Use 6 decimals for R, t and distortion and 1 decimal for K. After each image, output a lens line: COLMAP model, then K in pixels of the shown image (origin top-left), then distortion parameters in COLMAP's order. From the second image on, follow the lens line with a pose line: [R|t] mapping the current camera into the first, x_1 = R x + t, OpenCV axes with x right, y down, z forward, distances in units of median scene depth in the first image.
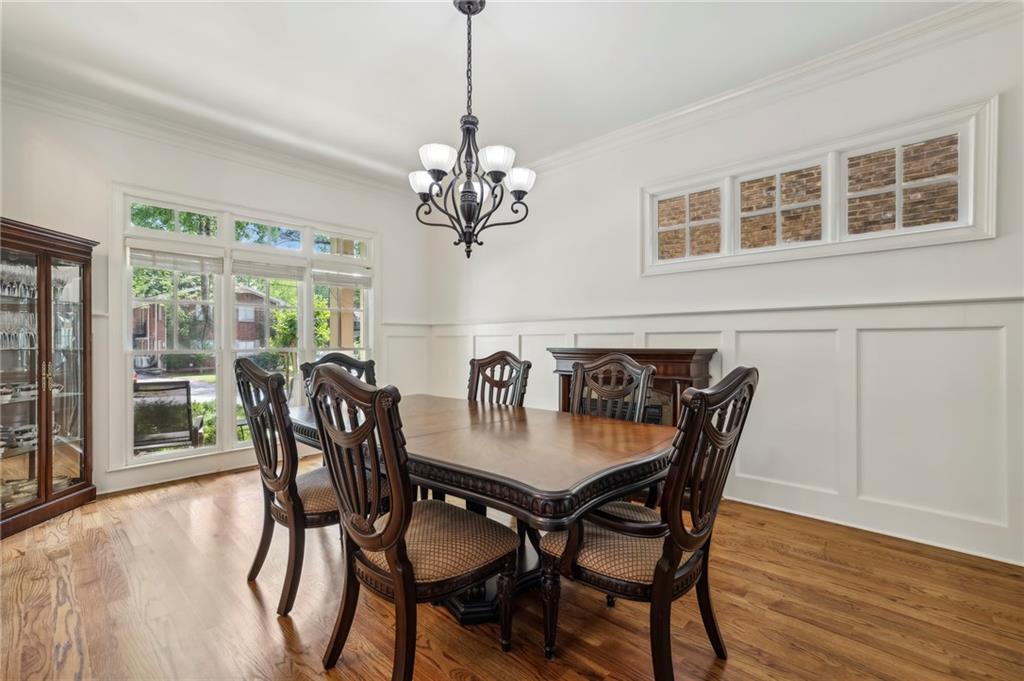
lens RADIAL K [[466.9, 0, 506.7], [0, 466.9, 343.4], [0, 0, 1]] dist [-0.003378, 0.000361]
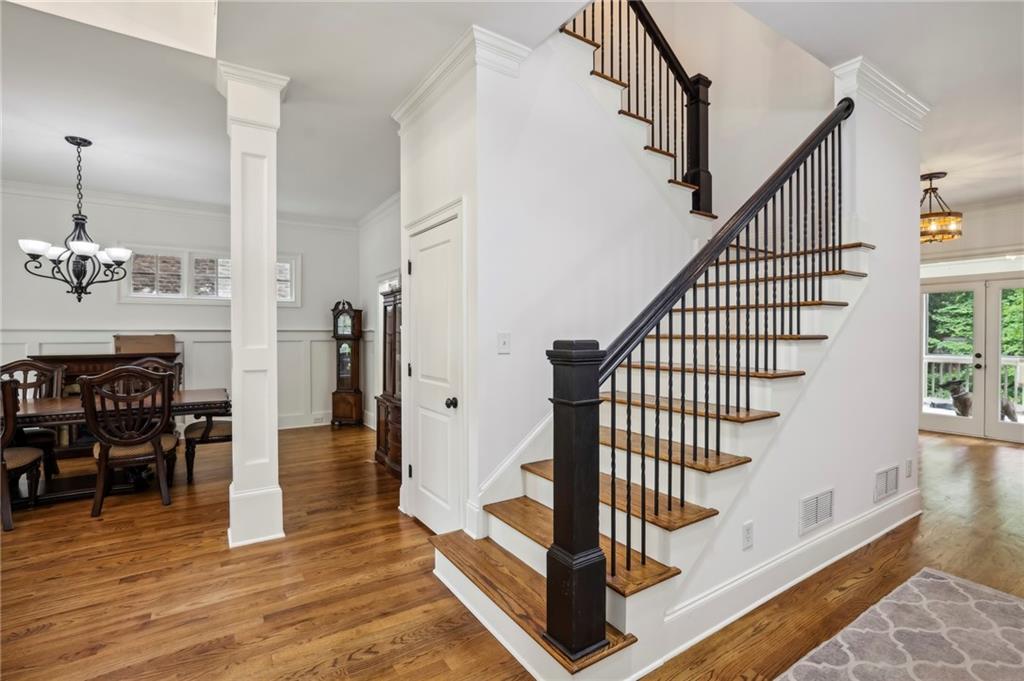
lens RADIAL K [[469.0, 0, 512.0], [0, 469.0, 340.5], [0, 0, 1]] dist [-0.000110, -0.000012]
pose [[0.227064, -0.014062, 0.973778, -1.295615], [0.003856, 0.999901, 0.013540, -0.067388], [-0.973872, 0.000681, 0.227096, -0.796608]]
